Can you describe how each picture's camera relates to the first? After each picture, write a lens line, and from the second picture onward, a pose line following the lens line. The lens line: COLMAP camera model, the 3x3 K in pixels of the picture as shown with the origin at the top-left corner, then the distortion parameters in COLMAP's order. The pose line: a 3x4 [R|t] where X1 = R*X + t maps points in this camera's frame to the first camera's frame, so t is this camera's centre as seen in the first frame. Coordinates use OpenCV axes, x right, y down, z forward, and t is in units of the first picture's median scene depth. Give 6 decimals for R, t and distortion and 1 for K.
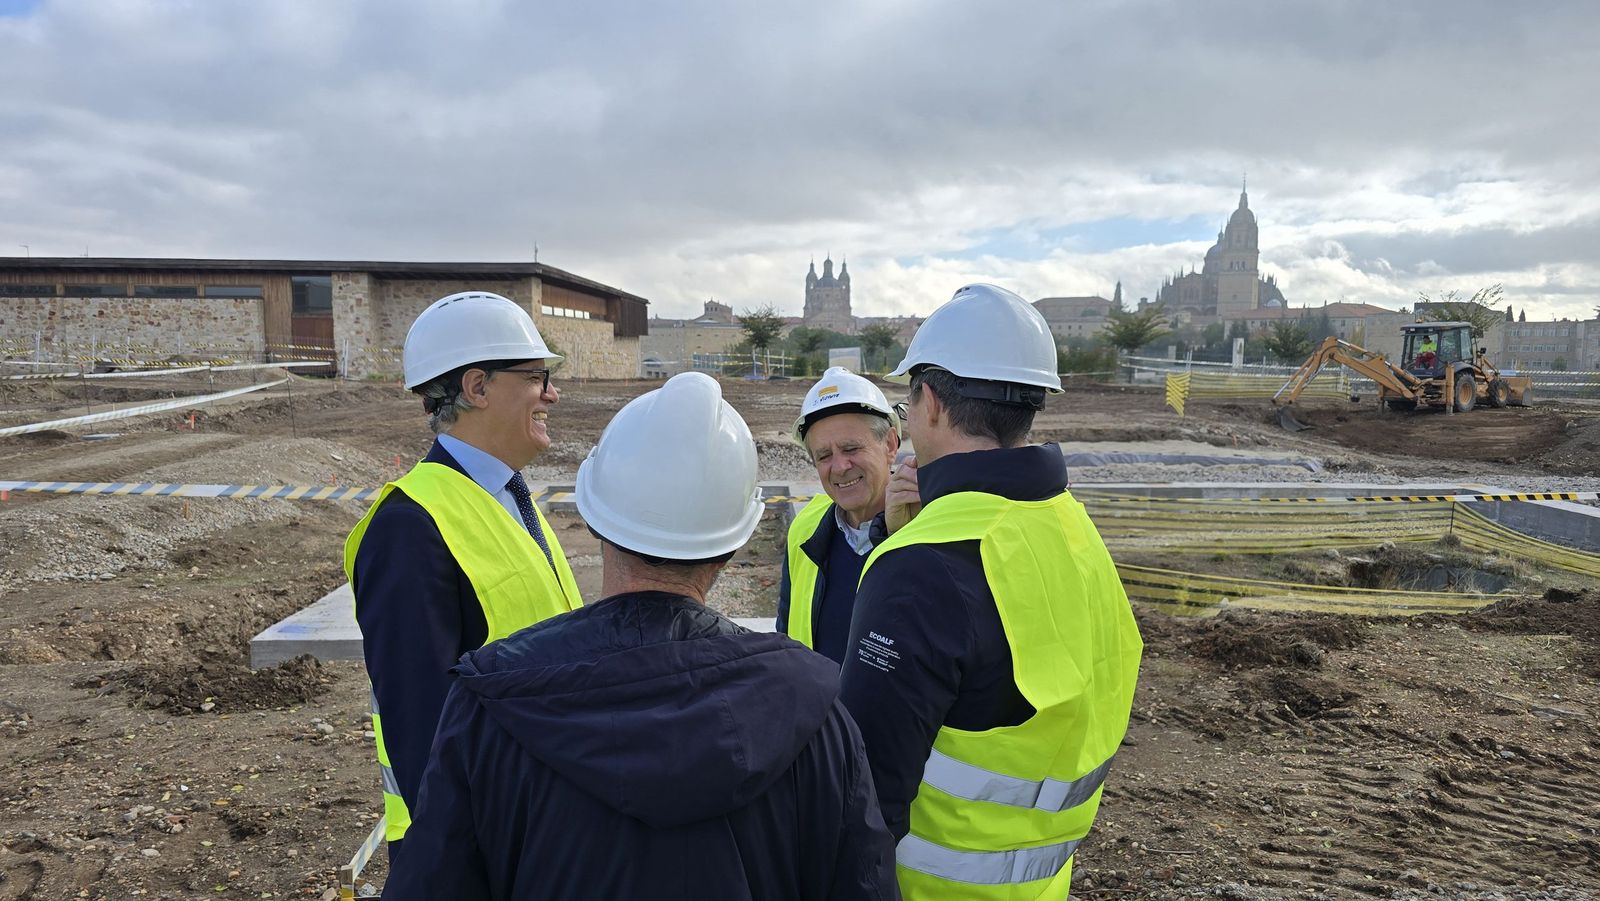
lens RADIAL K [[1060.7, 0, 752.1], [0, 1060.7, 428.8], [0, 0, 1]] dist [0.038144, -0.042959]
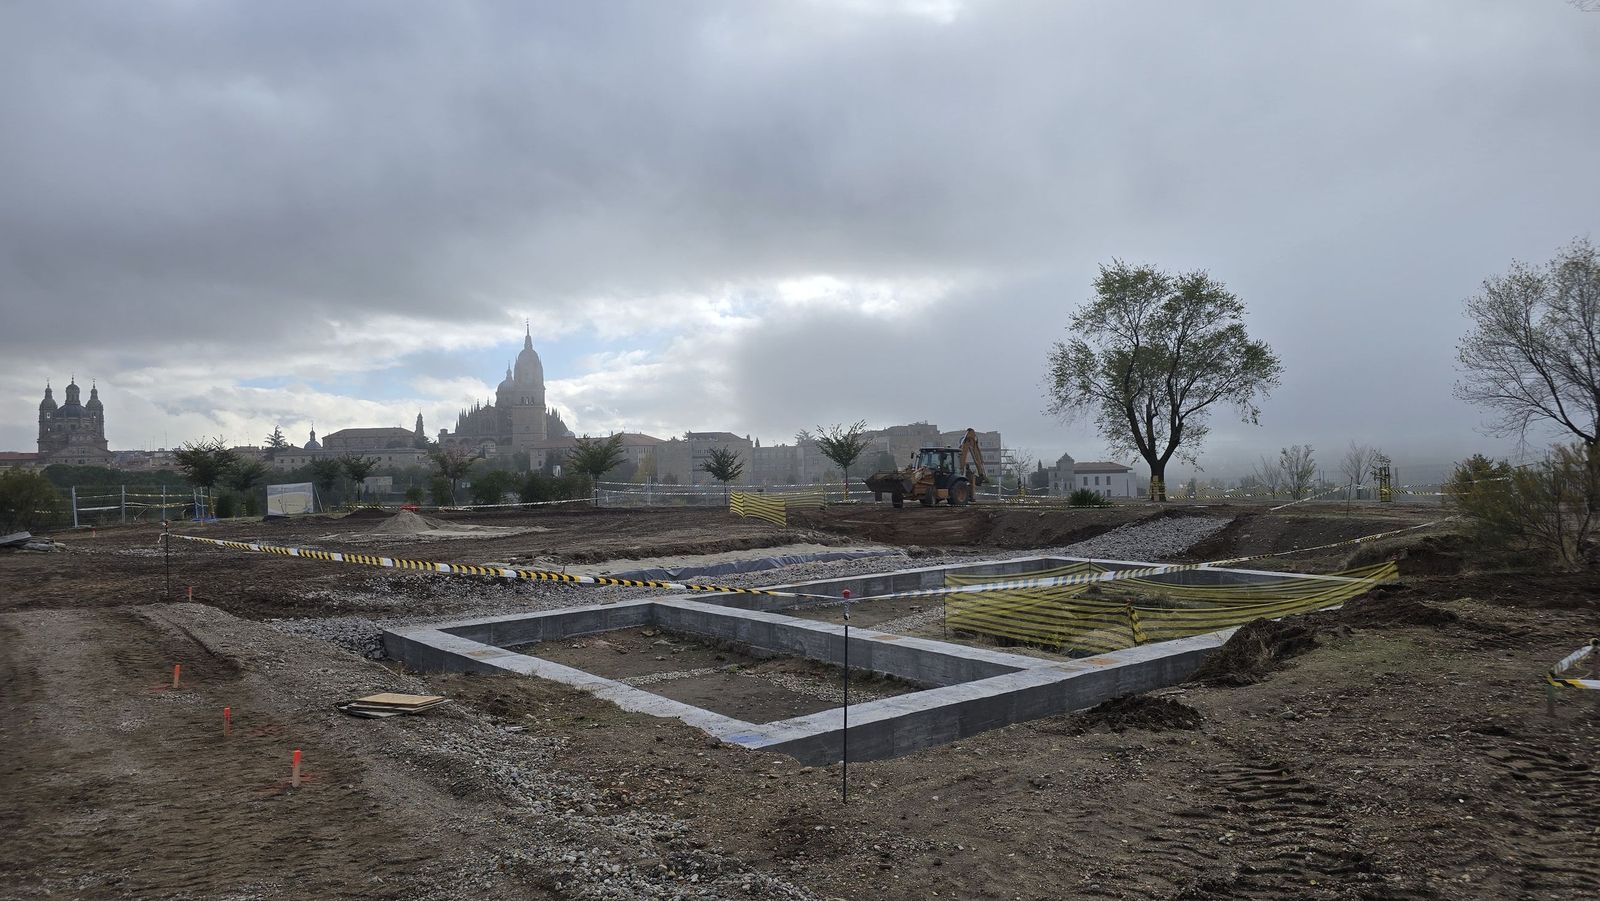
lens RADIAL K [[1060.7, 0, 752.1], [0, 1060.7, 428.8], [0, 0, 1]] dist [0.038144, -0.042959]
pose [[0.801161, -0.002500, 0.598444, -0.215224], [0.075667, 0.992389, -0.097152, -0.003568], [-0.593646, 0.123117, 0.795253, 0.024207]]
